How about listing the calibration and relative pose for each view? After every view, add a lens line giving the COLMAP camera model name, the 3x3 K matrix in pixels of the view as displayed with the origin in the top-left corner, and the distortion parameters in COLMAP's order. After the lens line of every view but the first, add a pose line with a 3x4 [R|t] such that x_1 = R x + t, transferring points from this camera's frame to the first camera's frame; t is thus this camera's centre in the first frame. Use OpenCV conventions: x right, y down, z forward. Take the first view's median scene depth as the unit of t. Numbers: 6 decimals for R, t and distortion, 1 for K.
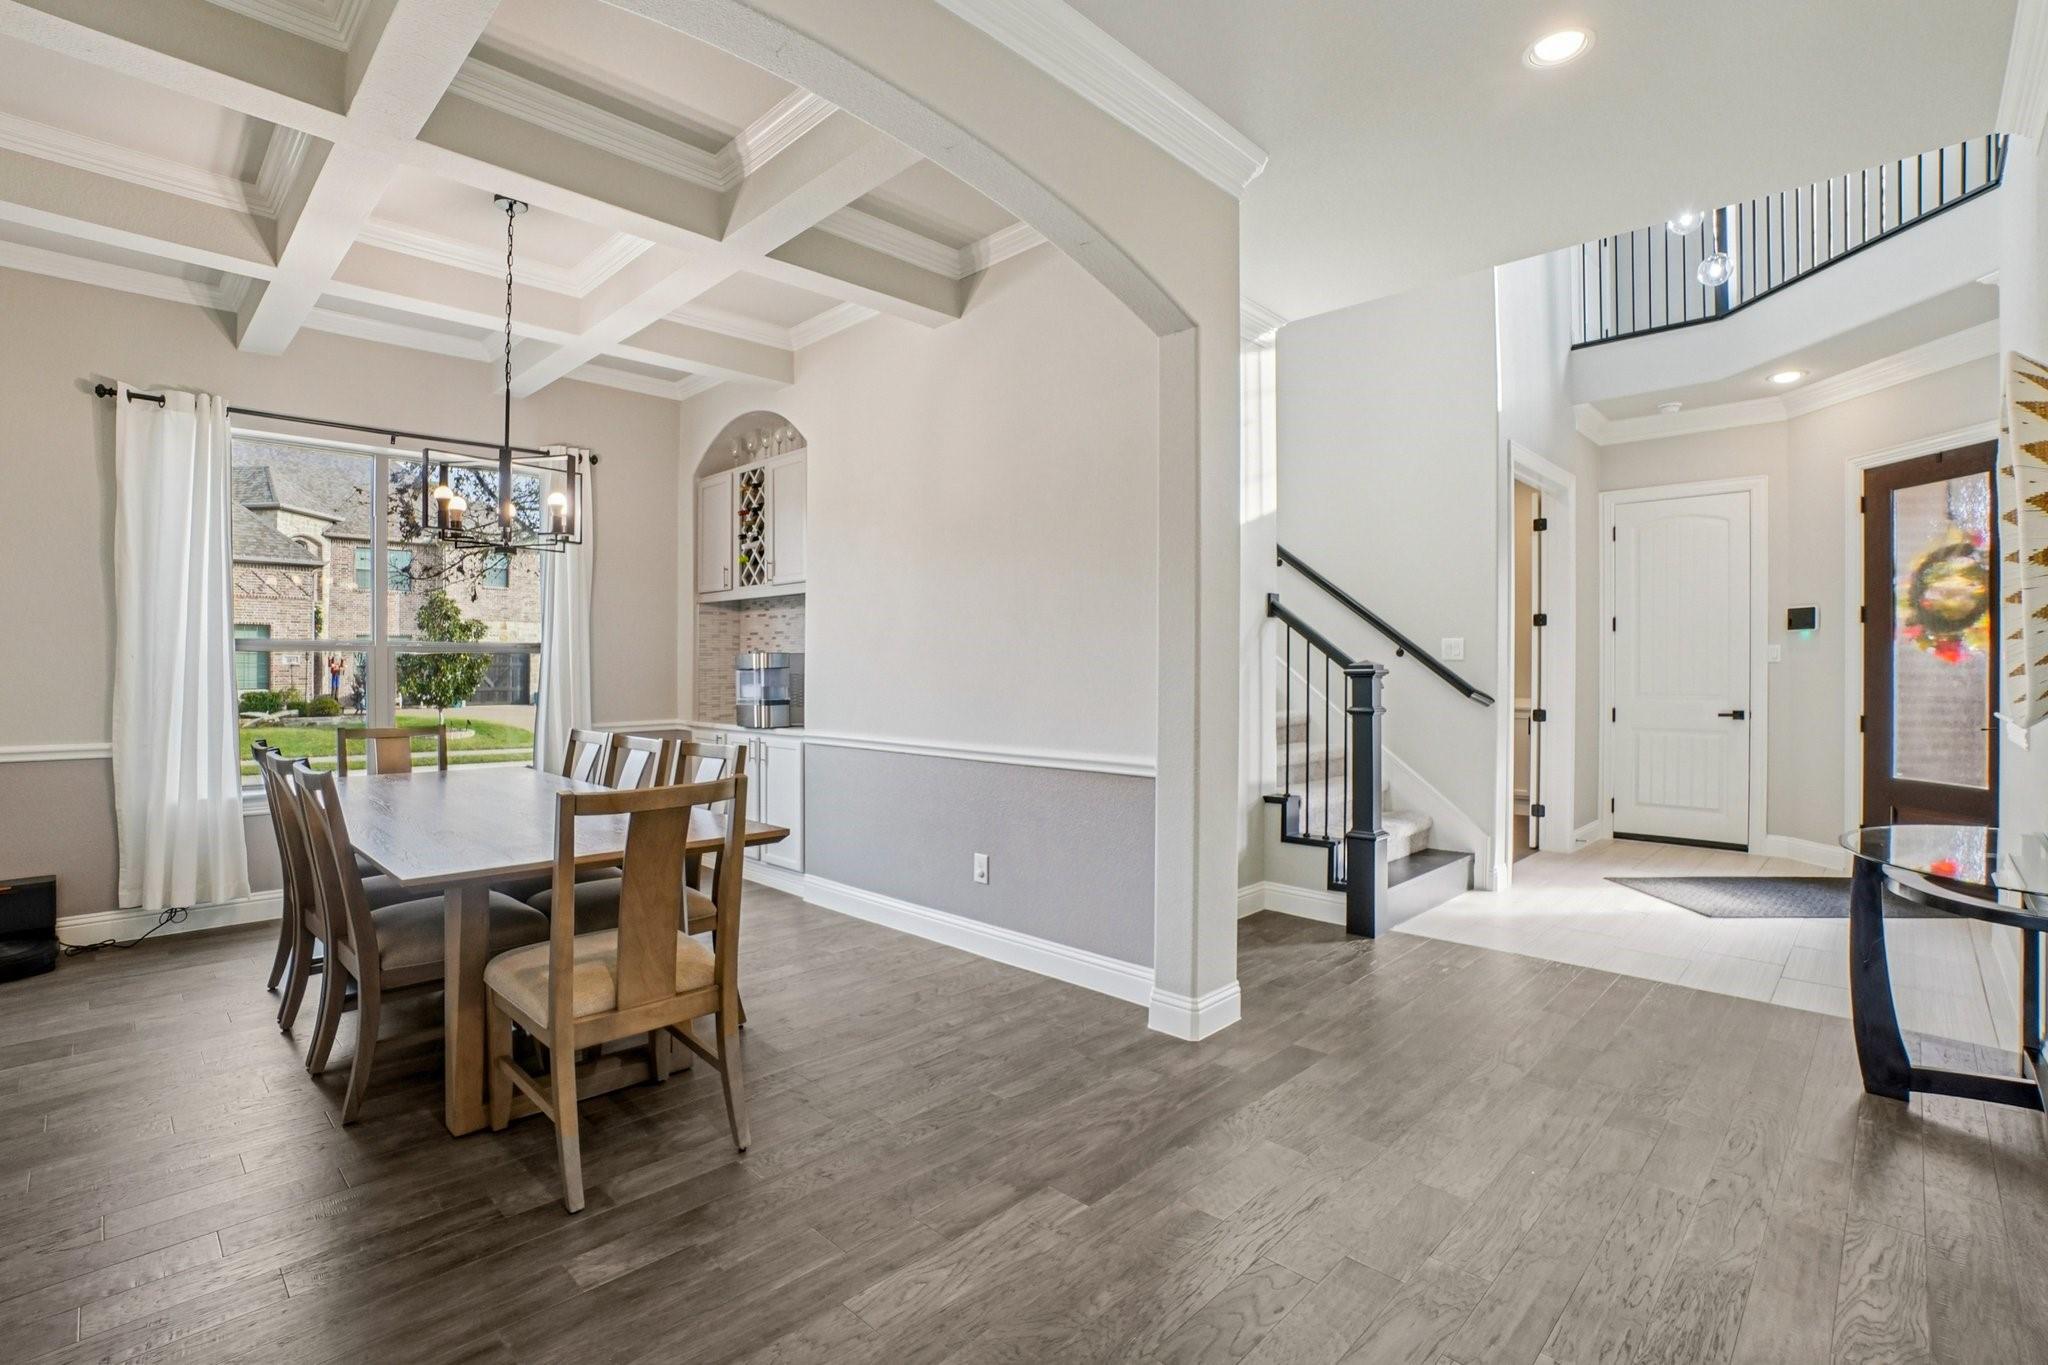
lens RADIAL K [[935.7, 0, 1013.3], [0, 935.7, 671.3], [0, 0, 1]] dist [-0.054671, 0.000064]
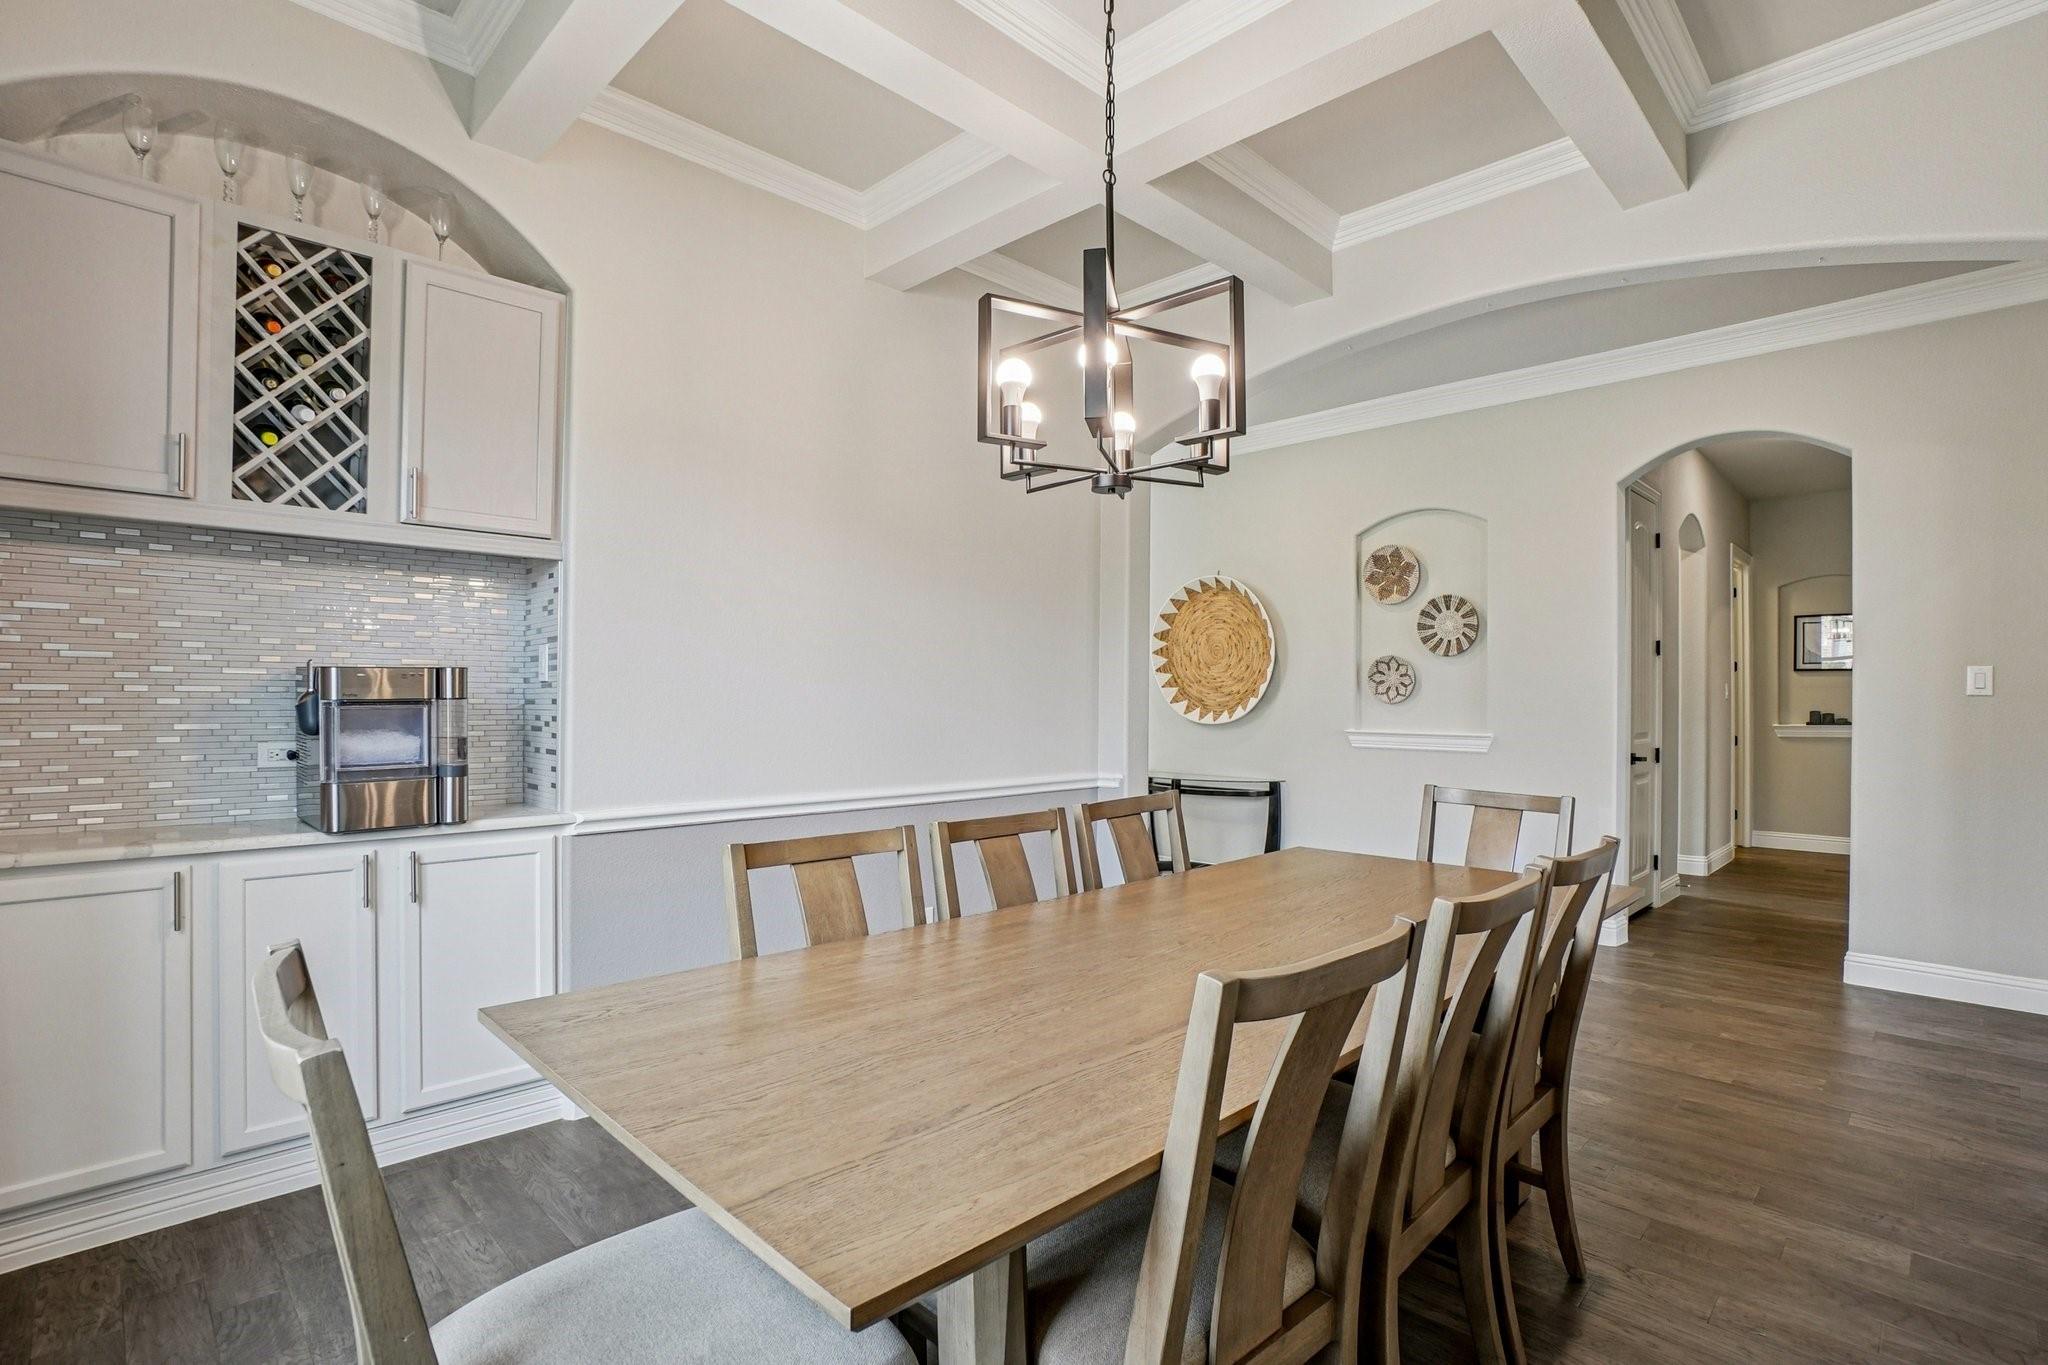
lens RADIAL K [[935.7, 0, 1013.3], [0, 935.7, 671.3], [0, 0, 1]] dist [-0.054671, 0.000064]
pose [[-0.006312, 0.022491, 0.999727, -0.708248], [0.001615, 0.999746, -0.022481, -0.007719], [-0.999979, 0.001472, -0.006347, 0.692480]]
